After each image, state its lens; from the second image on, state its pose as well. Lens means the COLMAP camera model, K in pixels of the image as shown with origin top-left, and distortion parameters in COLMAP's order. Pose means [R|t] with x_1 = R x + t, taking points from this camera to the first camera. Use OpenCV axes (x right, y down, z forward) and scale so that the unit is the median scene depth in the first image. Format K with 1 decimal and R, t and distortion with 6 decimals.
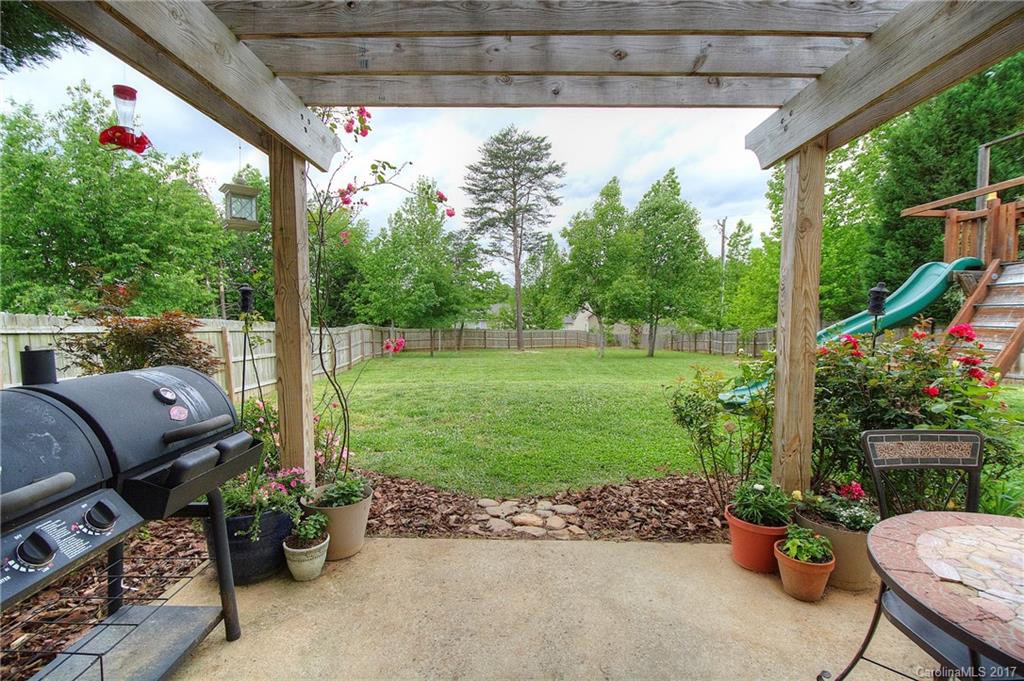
lens RADIAL K [[443.0, 0, 512.0], [0, 443.0, 340.5], [0, 0, 1]] dist [0.001228, -0.000054]
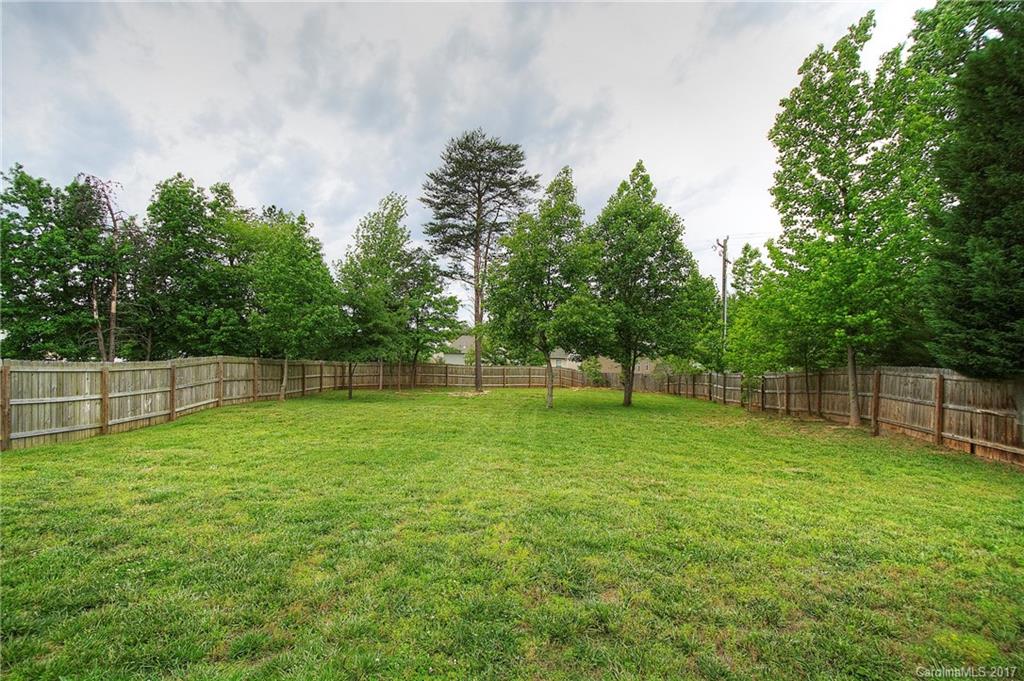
lens RADIAL K [[443.0, 0, 512.0], [0, 443.0, 340.5], [0, 0, 1]] dist [0.001228, -0.000054]
pose [[0.999312, 0.021169, -0.030448, 0.100911], [-0.023389, 0.996946, -0.074511, -0.010873], [0.028778, 0.075172, 0.996755, 0.160478]]
